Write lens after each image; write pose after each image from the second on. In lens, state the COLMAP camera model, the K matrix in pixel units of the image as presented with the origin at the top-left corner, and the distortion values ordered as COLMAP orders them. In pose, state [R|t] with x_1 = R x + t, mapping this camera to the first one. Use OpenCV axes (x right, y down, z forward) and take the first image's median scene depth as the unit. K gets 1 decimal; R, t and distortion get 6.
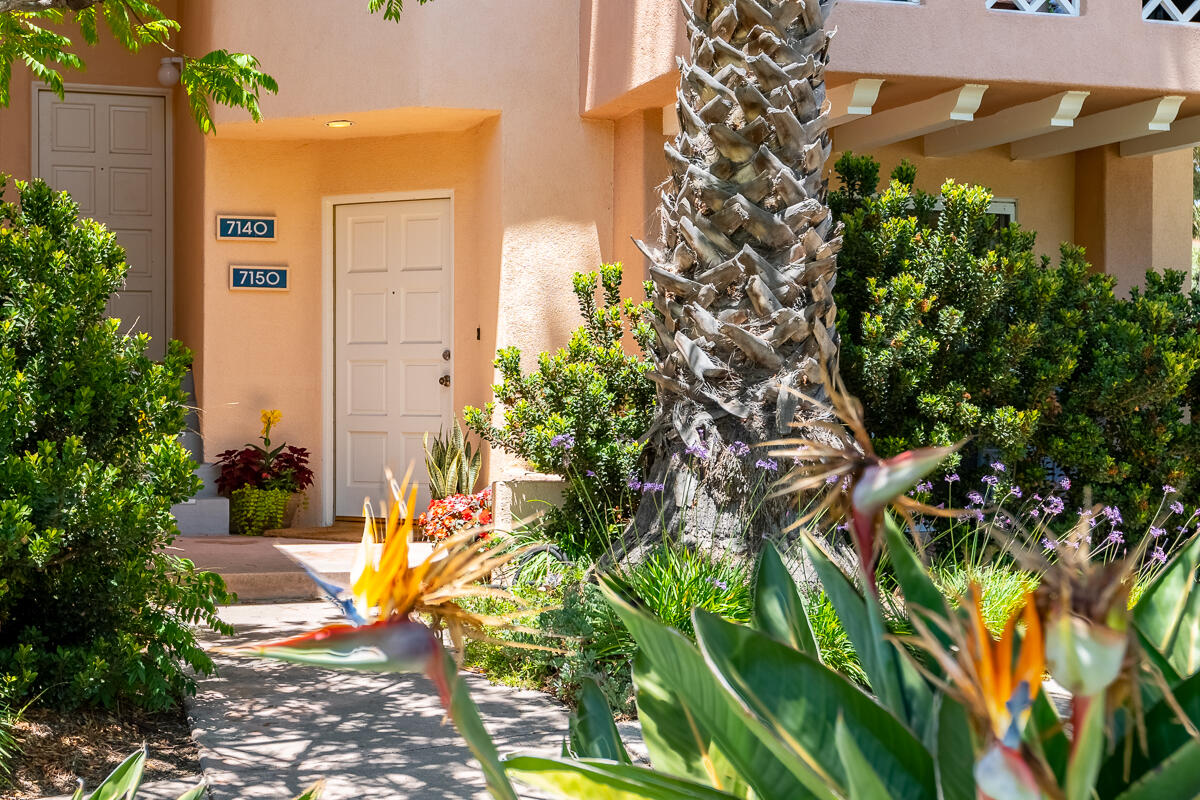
lens RADIAL K [[1764.5, 0, 600.0], [0, 1764.5, 400.0], [0, 0, 1]] dist [0.001071, 0.027989]
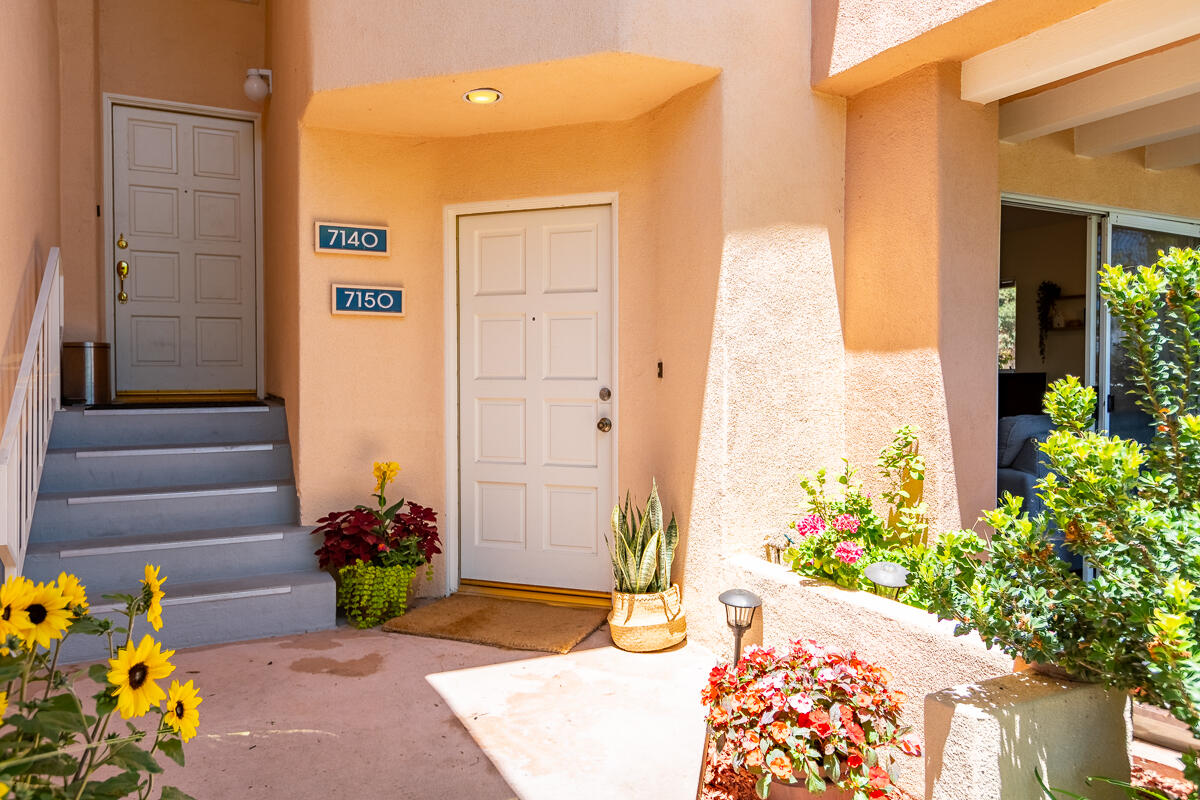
lens RADIAL K [[810.0, 0, 596.3], [0, 810.0, 392.0], [0, 0, 1]] dist [0.006637, 0.001820]
pose [[0.990182, -0.004183, 0.139725, -0.141278], [0.002066, 0.999881, 0.015289, -0.031676], [-0.139772, -0.014850, 0.990072, 0.610498]]
